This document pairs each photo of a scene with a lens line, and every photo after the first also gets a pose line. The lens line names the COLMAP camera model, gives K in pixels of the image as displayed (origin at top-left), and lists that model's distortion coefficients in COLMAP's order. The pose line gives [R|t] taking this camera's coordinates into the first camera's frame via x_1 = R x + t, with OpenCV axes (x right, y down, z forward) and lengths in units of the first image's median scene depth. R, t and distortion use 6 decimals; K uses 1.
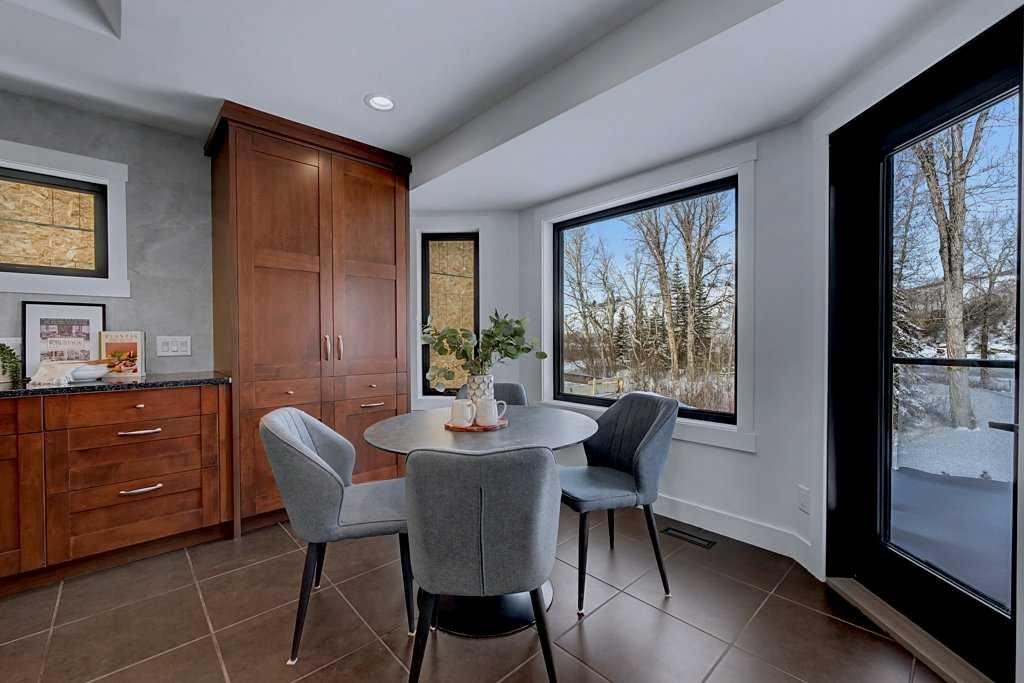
lens RADIAL K [[418.2, 0, 505.8], [0, 418.2, 344.1], [0, 0, 1]] dist [0.004428, -0.002567]
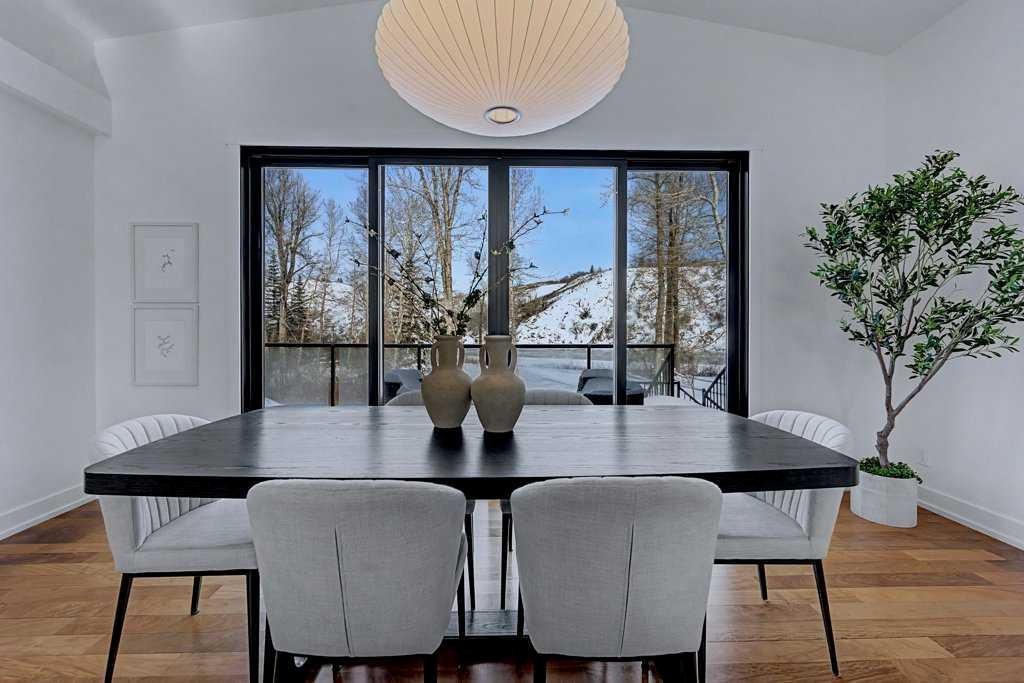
lens RADIAL K [[418.2, 0, 507.5], [0, 418.2, 336.0], [0, 0, 1]] dist [0.004428, -0.002567]
pose [[0.653080, -0.005102, 0.757272, 0.442139], [0.006548, 0.999978, 0.001090, 0.019409], [-0.757261, 0.004247, 0.653099, -1.302929]]
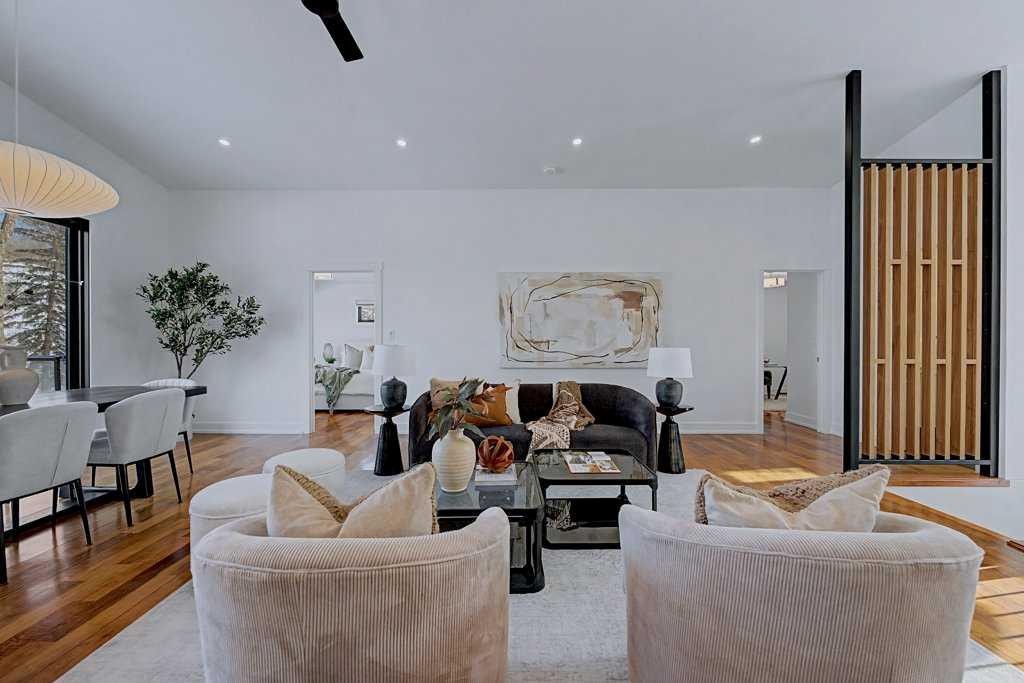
lens RADIAL K [[418.2, 0, 515.2], [0, 418.2, 350.2], [0, 0, 1]] dist [0.004428, -0.002567]
pose [[-0.743684, -0.007616, 0.668488, -0.657012], [0.011854, 0.999628, 0.024577, 0.018370], [-0.668427, 0.026202, -0.743316, -0.940875]]
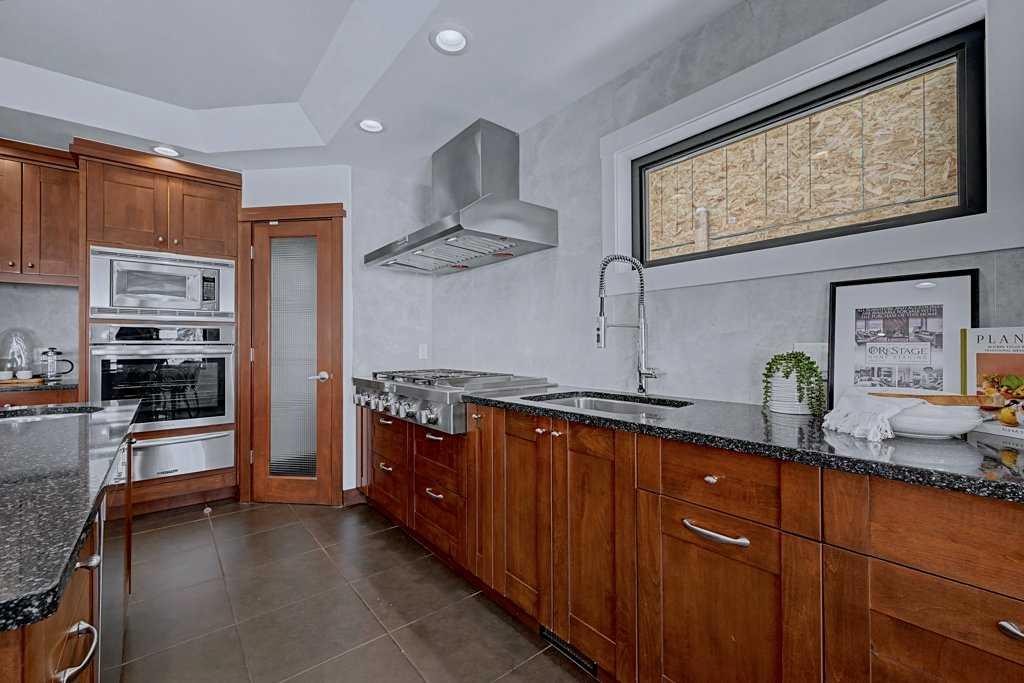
lens RADIAL K [[418.2, 0, 516.0], [0, 418.2, 342.9], [0, 0, 1]] dist [0.004428, -0.002567]
pose [[-0.055752, -0.000856, -0.998444, -0.469314], [-0.009825, 0.999952, -0.000308, -0.009222], [0.998396, 0.009793, -0.055758, 0.520108]]
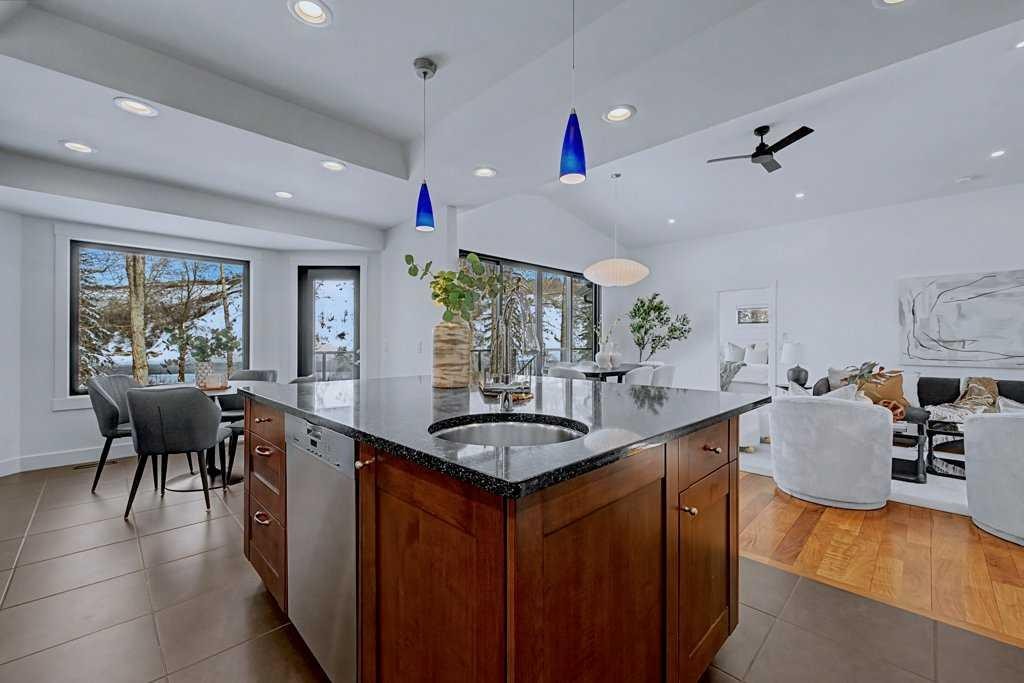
lens RADIAL K [[418.2, 0, 503.4], [0, 418.2, 341.9], [0, 0, 1]] dist [0.004428, -0.002567]
pose [[-0.030664, 0.002134, 0.999527, -1.473390], [0.012289, 0.999923, -0.001758, 0.007223], [-0.999454, 0.012229, -0.030688, -0.162324]]
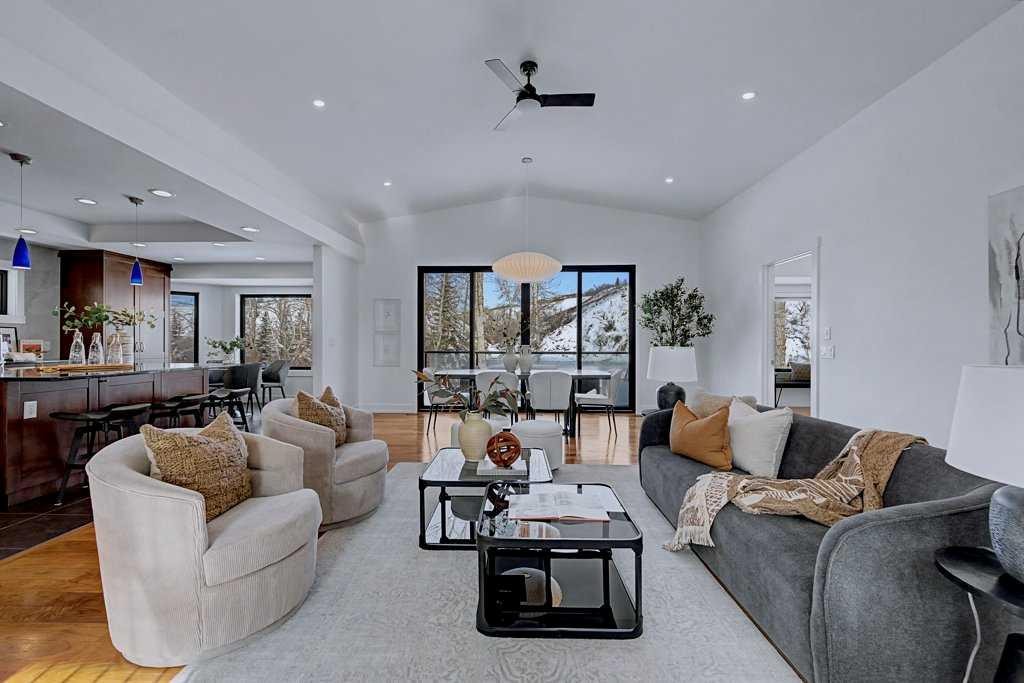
lens RADIAL K [[418.2, 0, 509.8], [0, 418.2, 342.9], [0, 0, 1]] dist [0.004428, -0.002567]
pose [[0.694780, 0.004080, 0.719211, -0.708184], [0.006512, 0.999907, -0.011963, 0.032290], [-0.719193, 0.012995, 0.694689, -2.319143]]
